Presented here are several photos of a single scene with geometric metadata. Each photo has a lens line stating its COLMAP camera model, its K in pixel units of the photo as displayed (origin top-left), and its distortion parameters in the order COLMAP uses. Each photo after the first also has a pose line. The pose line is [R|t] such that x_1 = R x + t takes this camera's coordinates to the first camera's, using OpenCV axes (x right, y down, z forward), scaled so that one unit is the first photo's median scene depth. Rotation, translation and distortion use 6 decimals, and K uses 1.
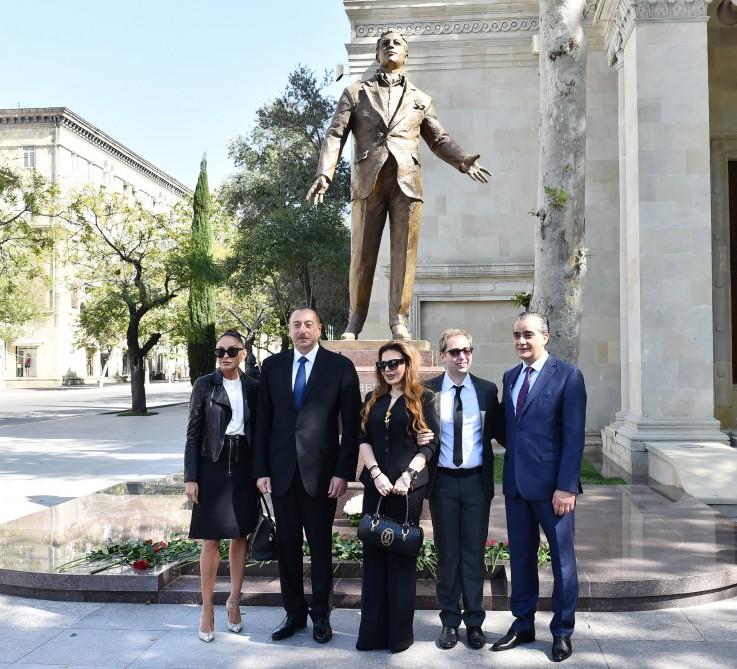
lens RADIAL K [[871.6, 0, 414.3], [0, 871.6, 343.4], [0, 0, 1]] dist [-0.016544, -0.006727]
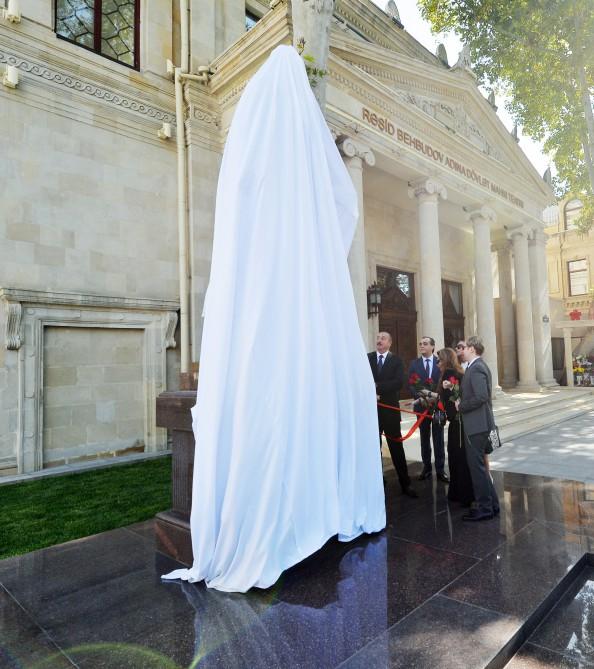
lens RADIAL K [[457.9, 0, 412.8], [0, 457.9, 332.6], [0, 0, 1]] dist [0.000139, -0.005365]
pose [[0.553864, 0.037568, 0.831759, -0.266639], [0.019284, 0.998135, -0.057923, 0.000496], [-0.832384, 0.048121, 0.552106, 0.431996]]
